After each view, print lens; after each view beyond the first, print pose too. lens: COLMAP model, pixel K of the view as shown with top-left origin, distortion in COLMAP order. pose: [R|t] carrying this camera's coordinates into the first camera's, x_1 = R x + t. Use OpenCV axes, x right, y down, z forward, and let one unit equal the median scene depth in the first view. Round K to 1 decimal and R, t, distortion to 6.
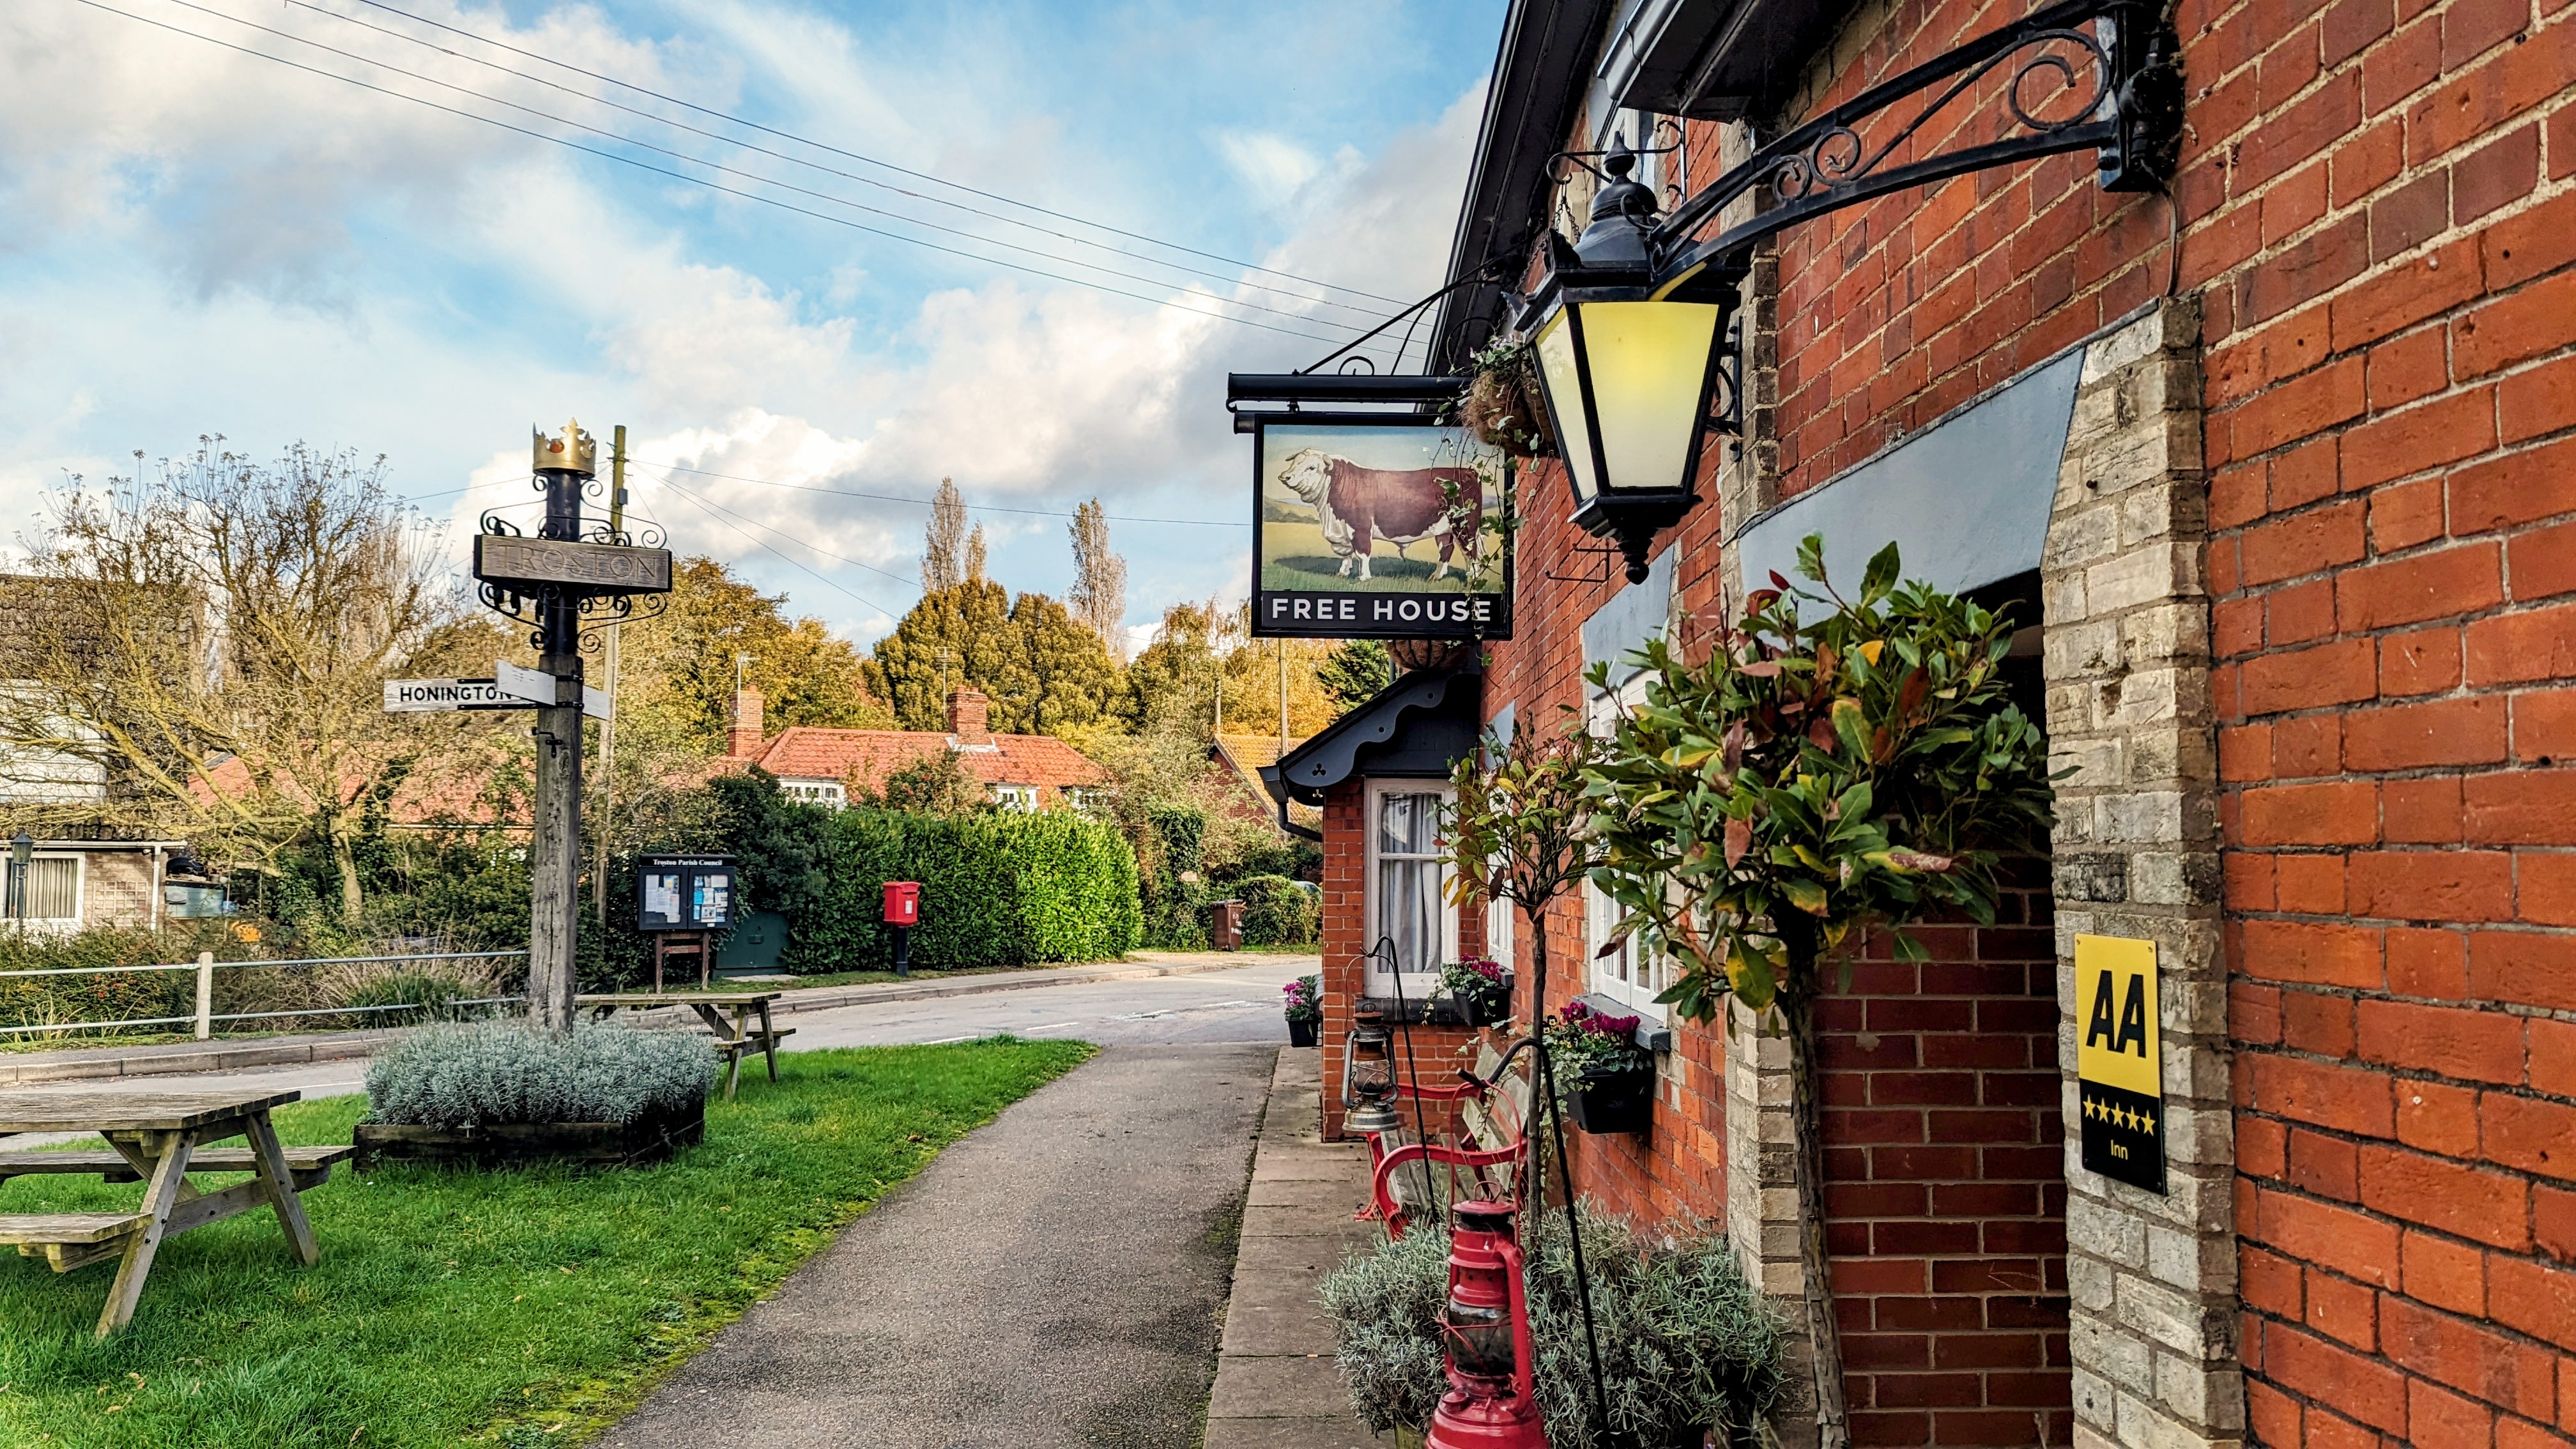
lens RADIAL K [[1833.9, 0, 1290.7], [0, 1833.9, 743.7], [0, 0, 1]] dist [0.010165, -0.002446]
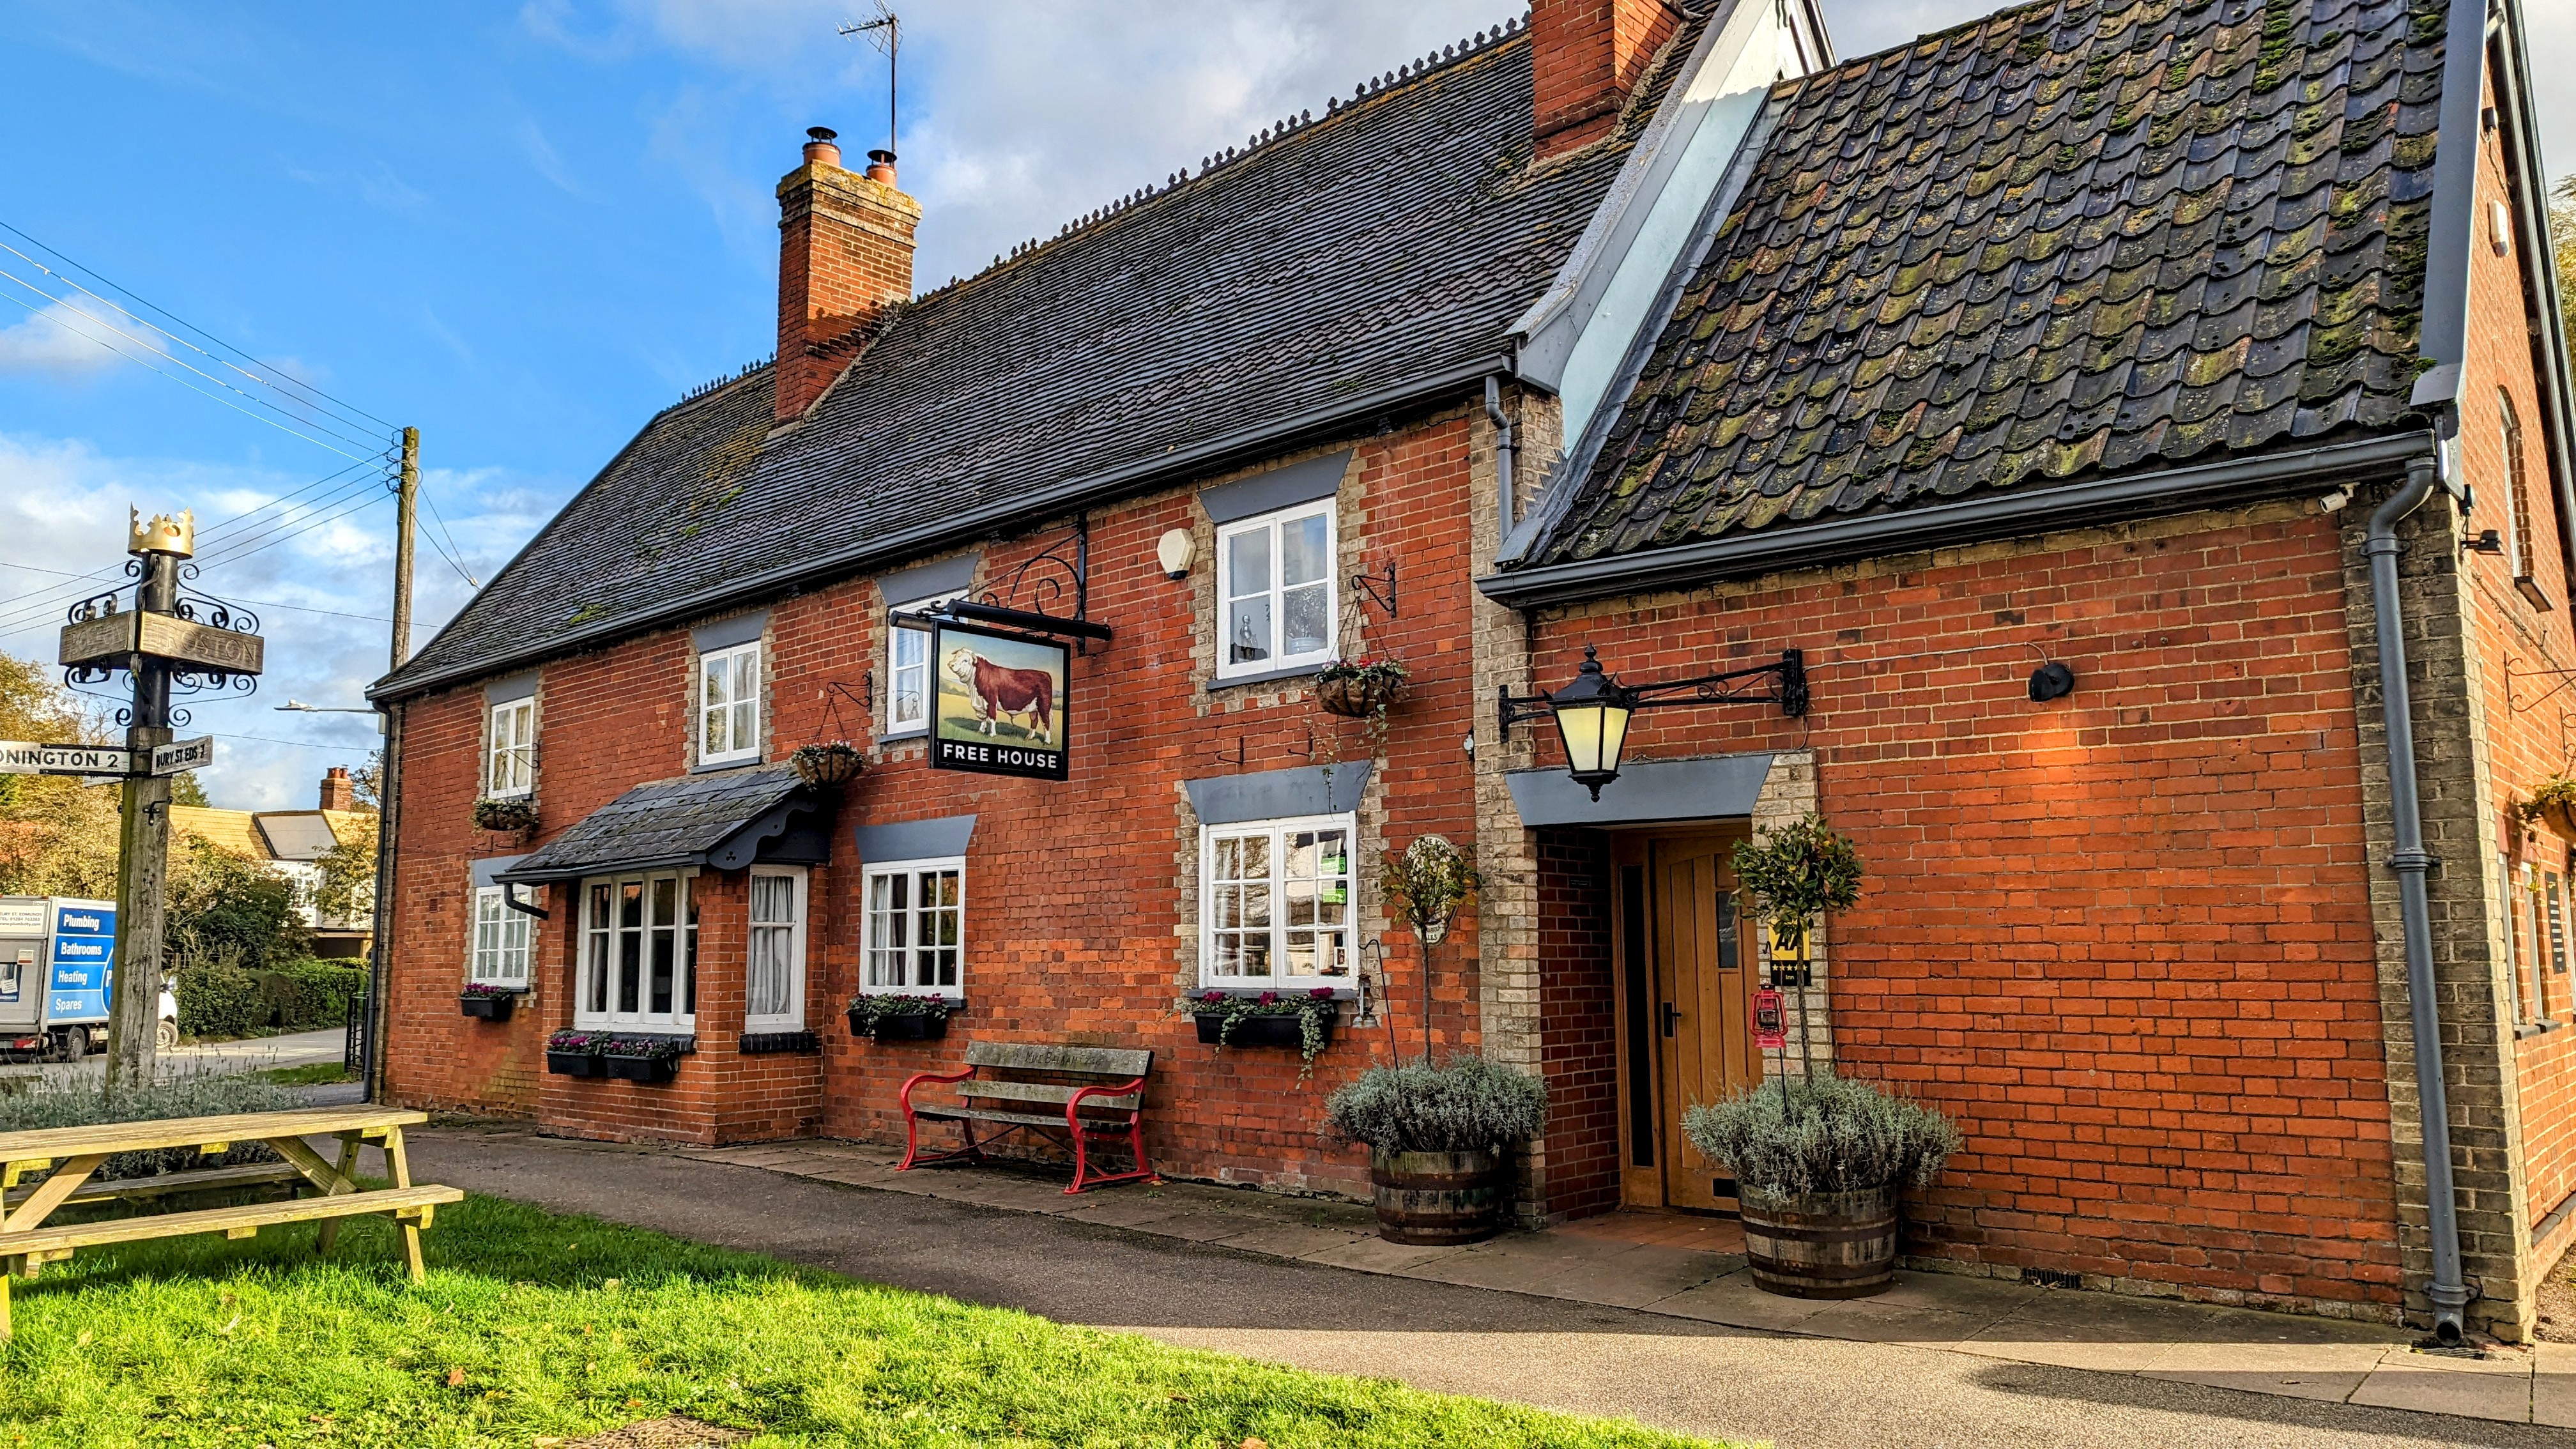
lens RADIAL K [[1833.9, 0, 1290.7], [0, 1833.9, 743.7], [0, 0, 1]] dist [0.010165, -0.002446]
pose [[0.663420, 0.070117, 0.744955, -0.251184], [-0.033920, 0.997394, -0.063669, 0.001977], [-0.747478, 0.016971, 0.664069, -0.058618]]
